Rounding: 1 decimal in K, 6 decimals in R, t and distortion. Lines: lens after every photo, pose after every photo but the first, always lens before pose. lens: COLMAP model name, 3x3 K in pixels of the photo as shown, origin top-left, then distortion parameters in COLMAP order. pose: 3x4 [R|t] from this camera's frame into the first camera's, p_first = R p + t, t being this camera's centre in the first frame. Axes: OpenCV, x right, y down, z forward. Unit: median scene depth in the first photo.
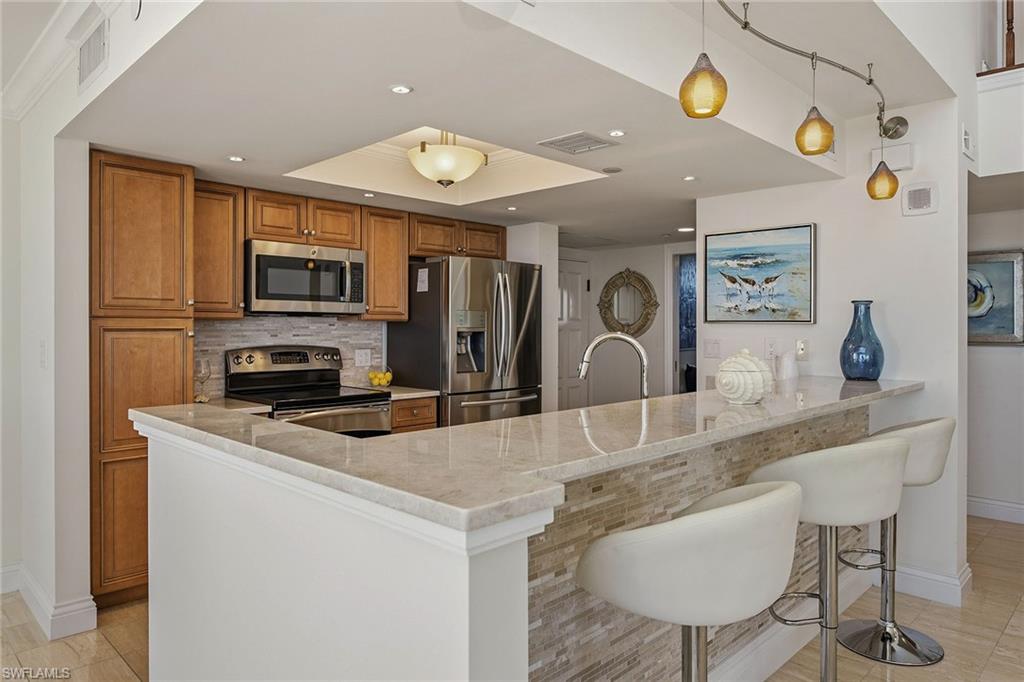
lens RADIAL K [[636.0, 0, 512.0], [0, 636.0, 341.0], [0, 0, 1]] dist [-0.000725, 0.000521]
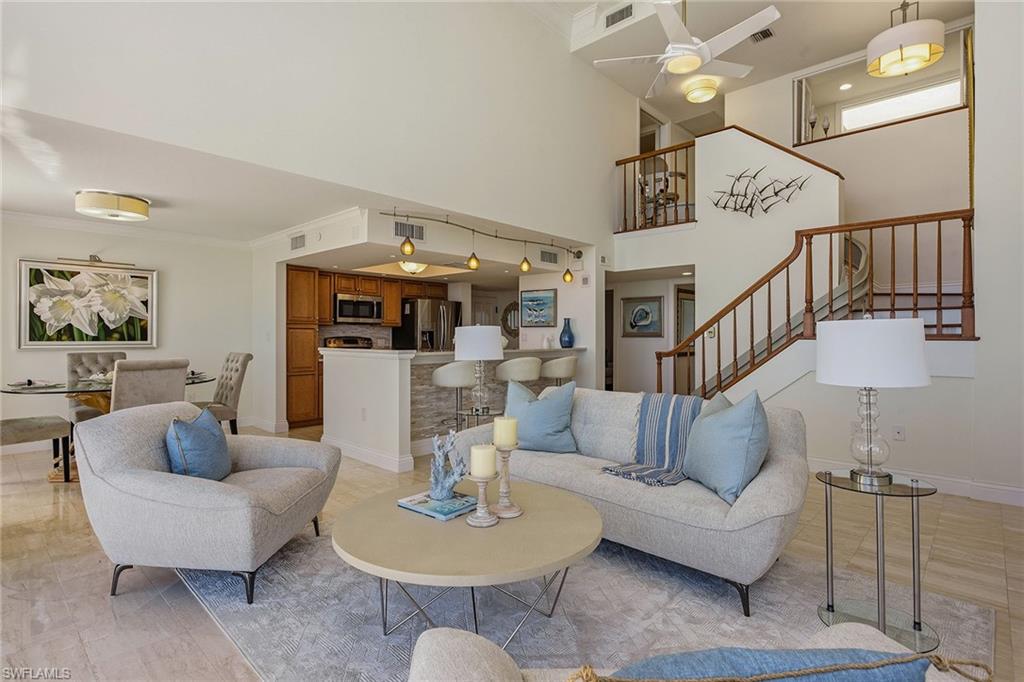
lens RADIAL K [[509.7, 0, 513.6], [0, 509.7, 333.7], [0, 0, 1]] dist [-0.004243, -0.001166]
pose [[0.999646, -0.000563, 0.026611, 0.205079], [0.001361, 0.999549, -0.029987, 0.052203], [-0.026583, 0.030013, 0.999196, -0.896078]]
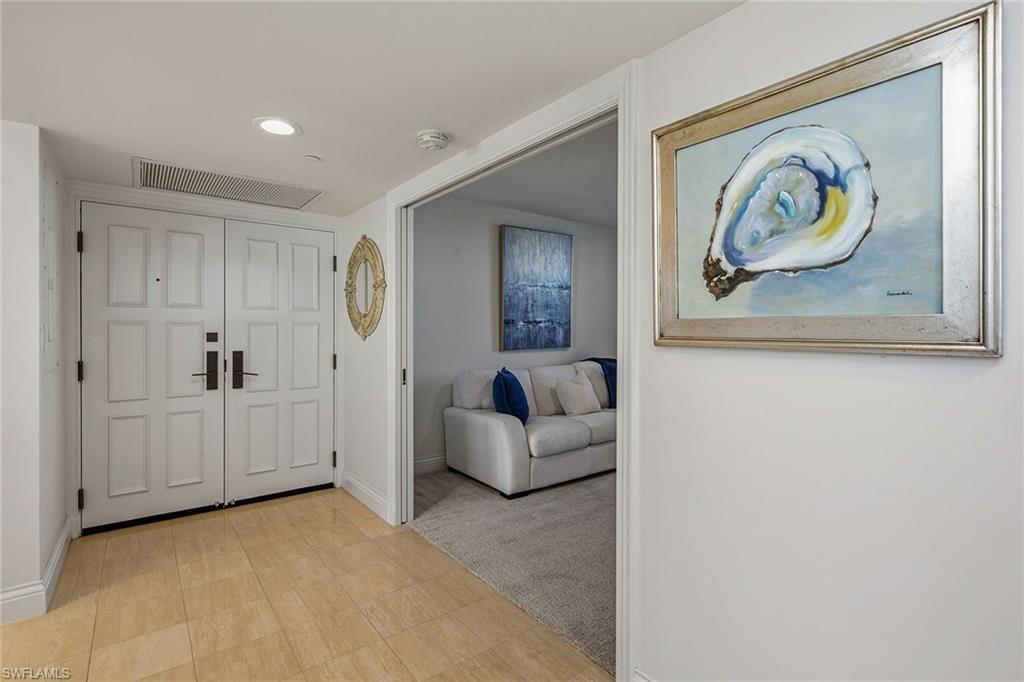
lens RADIAL K [[479.5, 0, 520.0], [0, 479.5, 330.7], [0, 0, 1]] dist [0.003973, 0.000197]
pose [[0.994255, -0.002875, -0.107001, 0.631902], [0.000625, 0.999778, -0.021060, 0.001398], [0.107038, 0.020872, 0.994036, 0.775499]]
